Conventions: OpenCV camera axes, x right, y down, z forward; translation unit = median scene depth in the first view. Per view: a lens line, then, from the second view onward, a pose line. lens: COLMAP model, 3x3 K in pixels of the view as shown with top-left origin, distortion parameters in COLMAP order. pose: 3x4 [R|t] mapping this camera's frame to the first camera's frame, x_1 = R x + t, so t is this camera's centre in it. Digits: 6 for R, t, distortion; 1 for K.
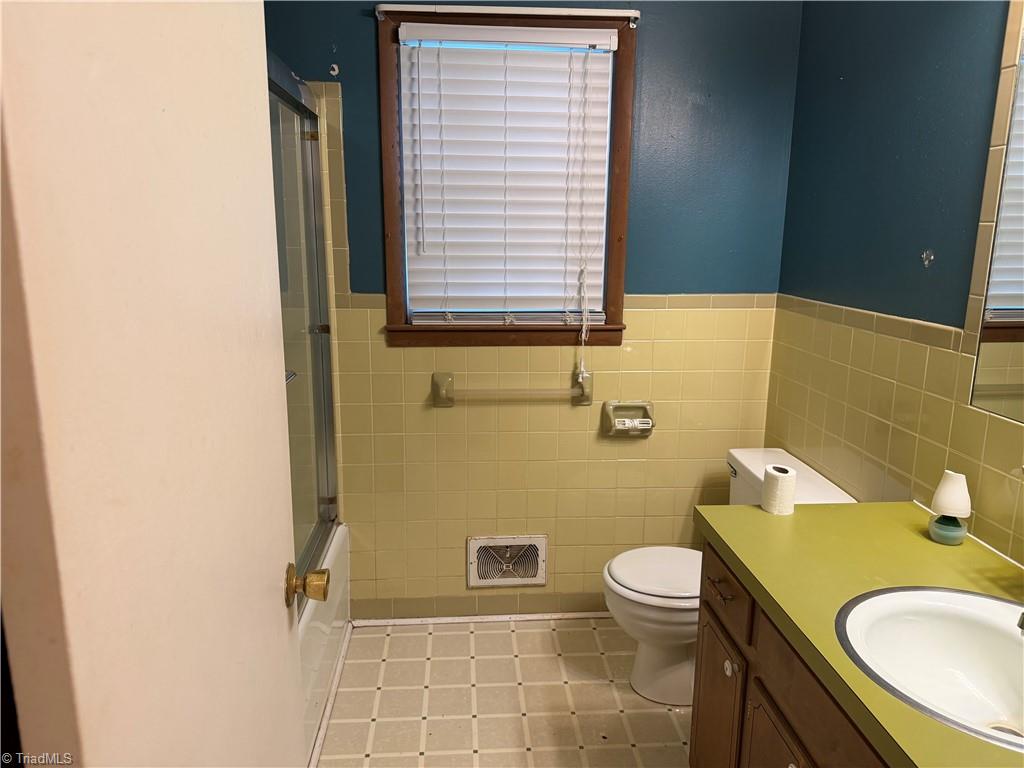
lens RADIAL K [[708.6, 0, 512.0], [0, 708.6, 384.0], [0, 0, 1]] dist [0.088276, -0.000666]
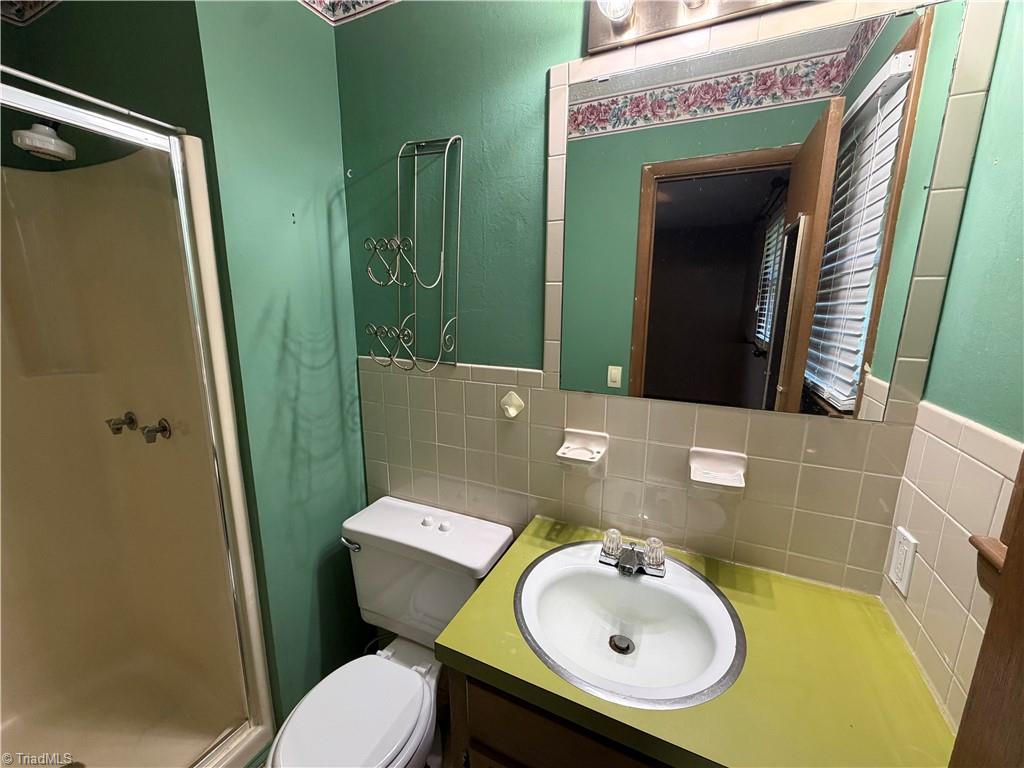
lens RADIAL K [[413.5, 0, 512.9], [0, 413.5, 382.9], [0, 0, 1]] dist [-0.000250, 0.000163]
pose [[0.493123, -0.168330, 0.853519, -0.007790], [0.170167, 0.980814, 0.095120, -0.112201], [-0.853155, 0.098335, 0.512306, 0.613120]]
